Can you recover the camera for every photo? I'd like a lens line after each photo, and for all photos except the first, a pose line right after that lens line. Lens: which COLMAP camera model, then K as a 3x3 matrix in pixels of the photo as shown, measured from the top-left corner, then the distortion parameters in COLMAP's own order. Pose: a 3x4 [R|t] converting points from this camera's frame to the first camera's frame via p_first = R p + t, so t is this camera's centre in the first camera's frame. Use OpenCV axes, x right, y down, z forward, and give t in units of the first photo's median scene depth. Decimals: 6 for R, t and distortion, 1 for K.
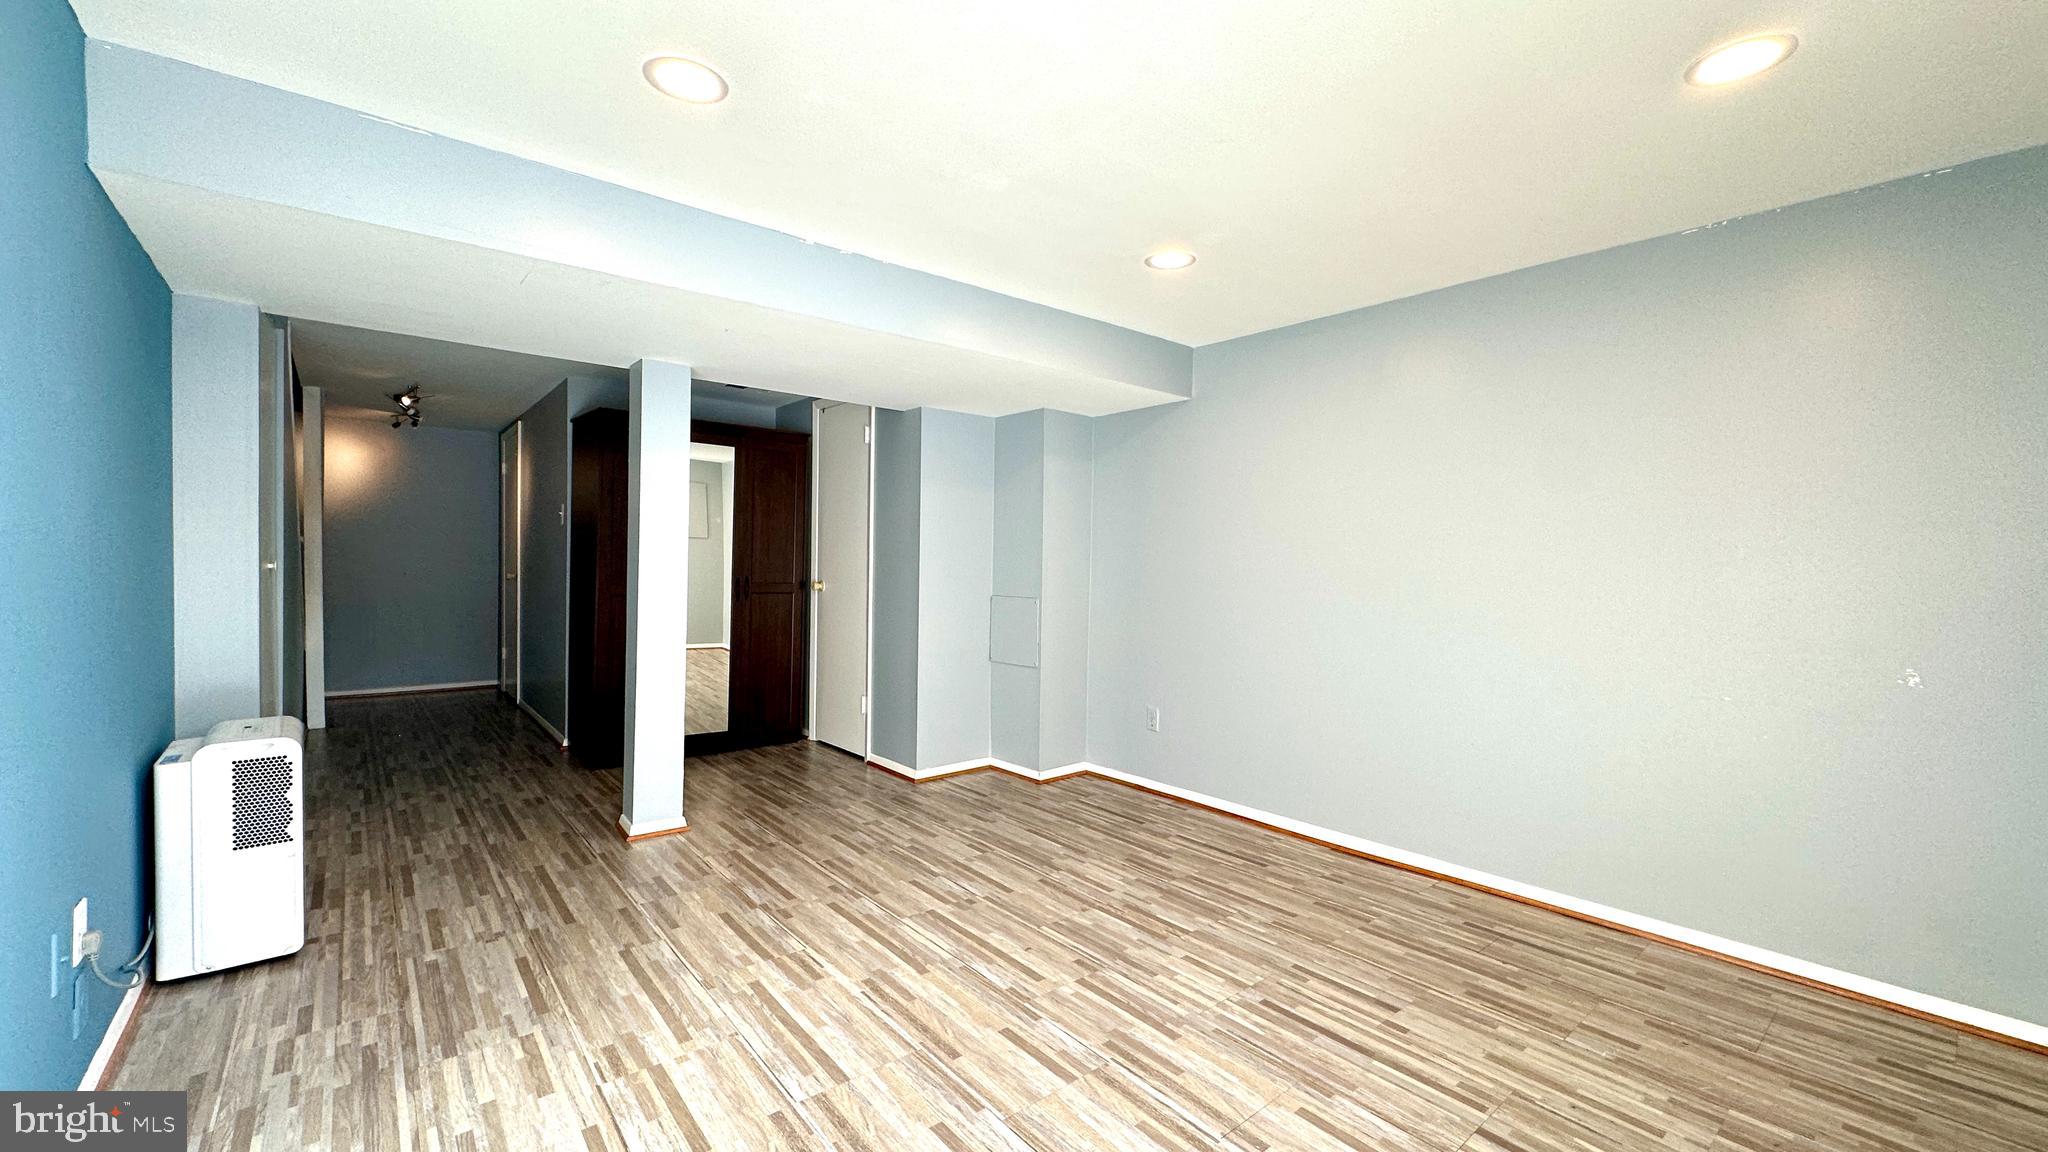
lens RADIAL K [[815.8, 0, 1024.0], [0, 815.8, 576.0], [0, 0, 1]] dist [-0.002021, 0.000041]
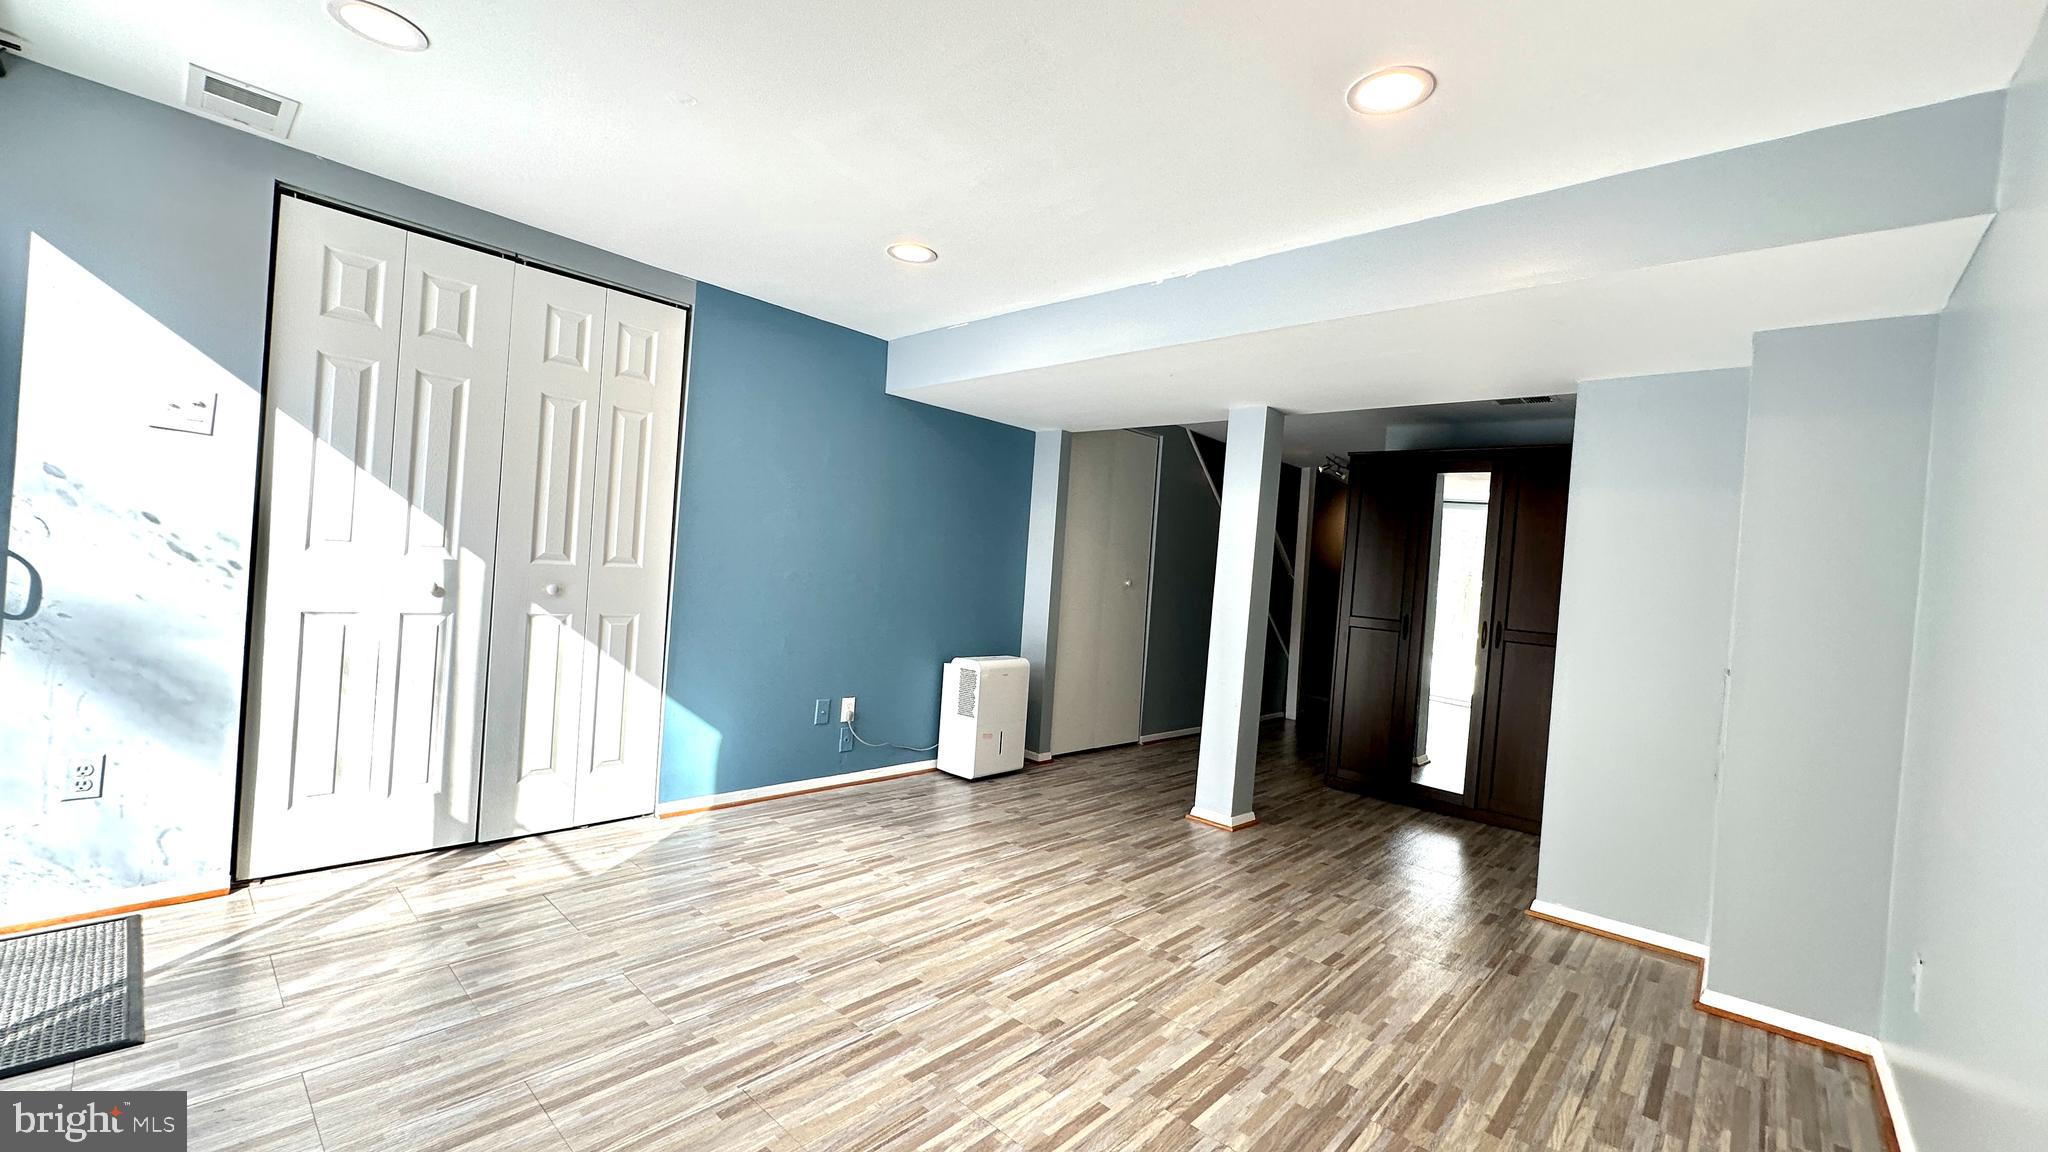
lens RADIAL K [[815.8, 0, 1024.0], [0, 815.8, 576.0], [0, 0, 1]] dist [-0.002021, 0.000041]
pose [[0.137550, 0.000404, -0.990495, 0.941754], [-0.091234, 0.995754, -0.012263, 0.019111], [0.986284, 0.092054, 0.137003, 0.828435]]
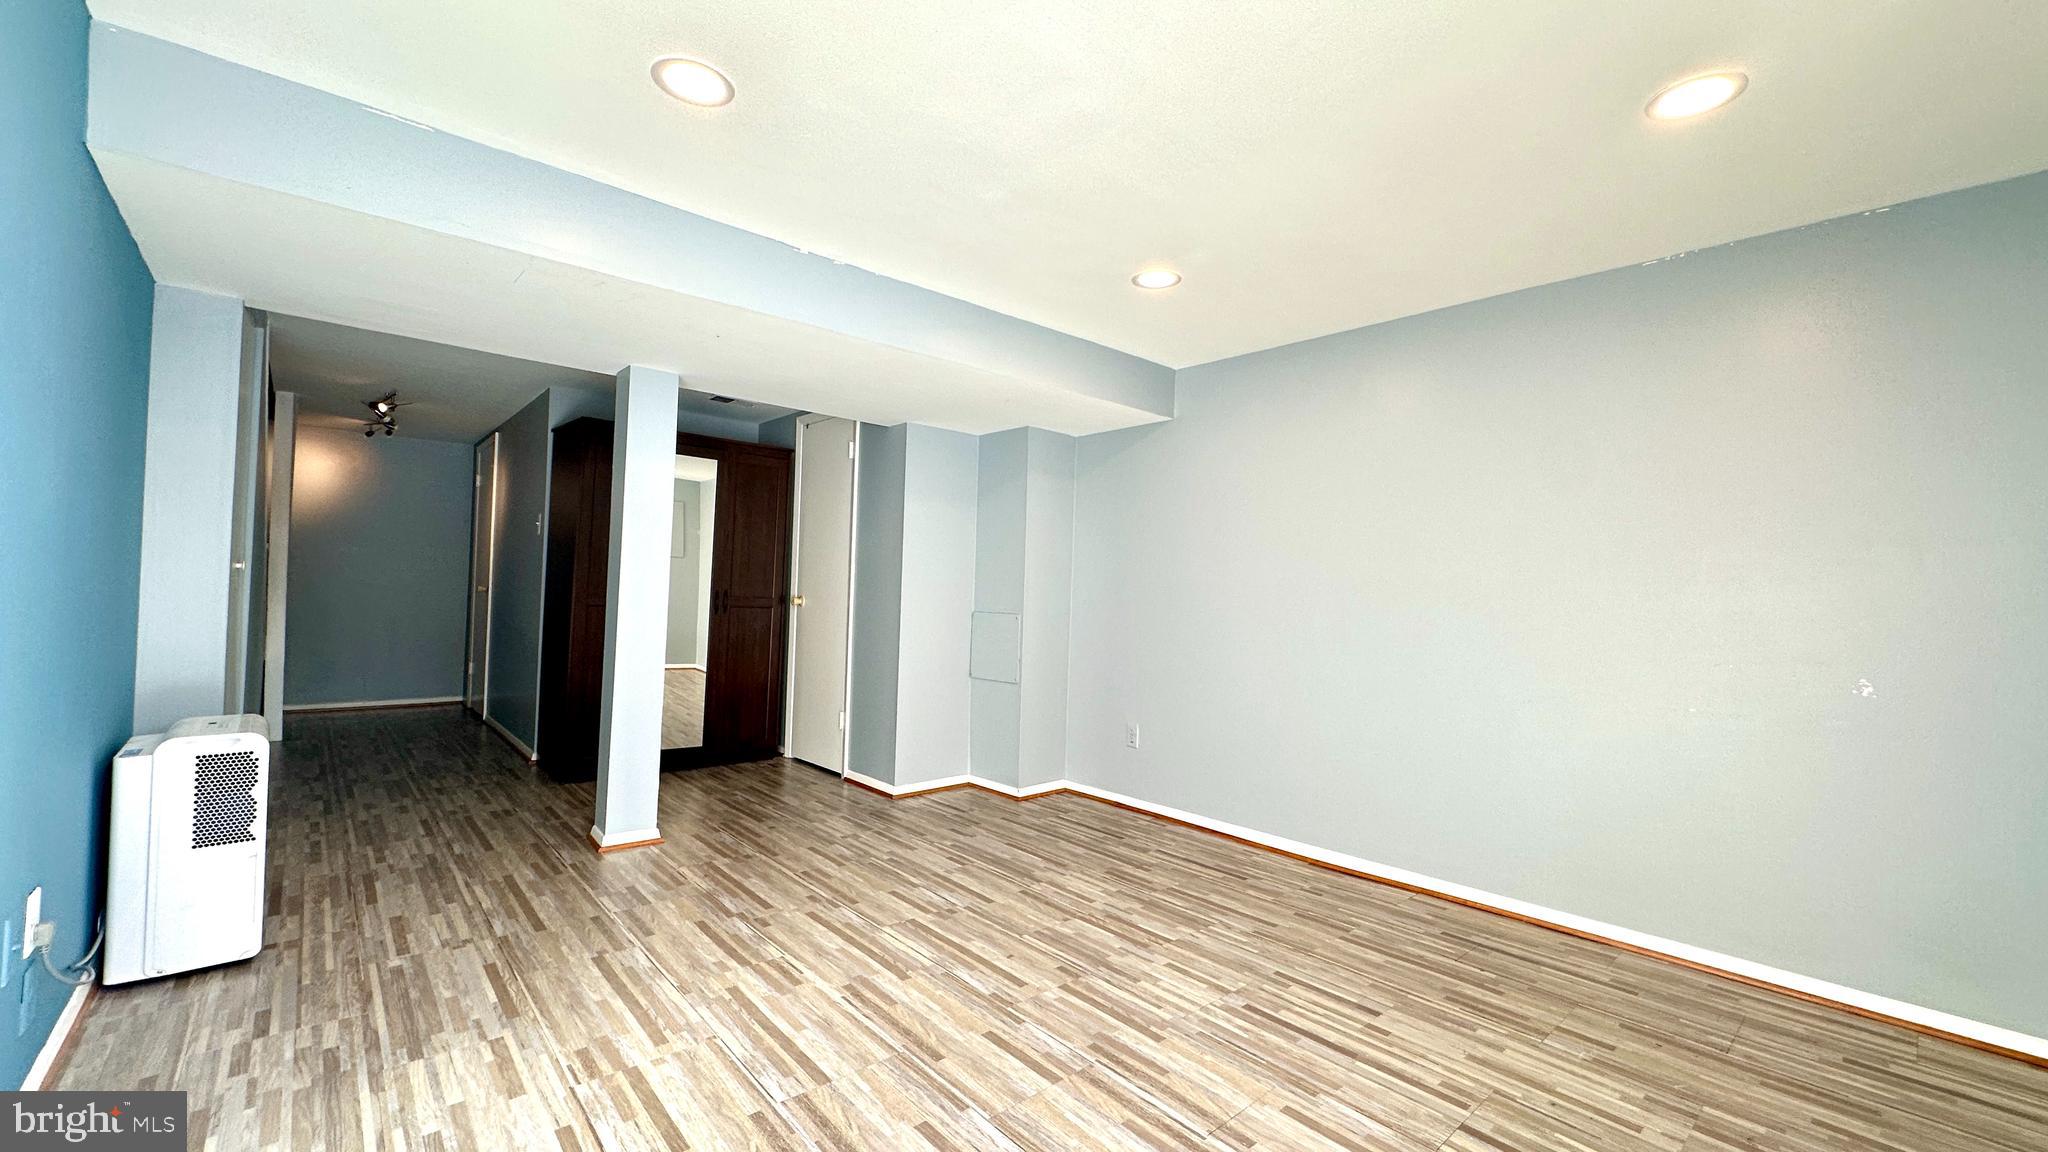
lens RADIAL K [[815.8, 0, 1024.0], [0, 815.8, 576.0], [0, 0, 1]] dist [-0.002021, 0.000041]
pose [[0.999404, 0.015499, 0.030845, -0.017027], [-0.014313, 0.999163, -0.038307, 0.034836], [-0.031413, 0.037843, 0.998790, -0.009812]]
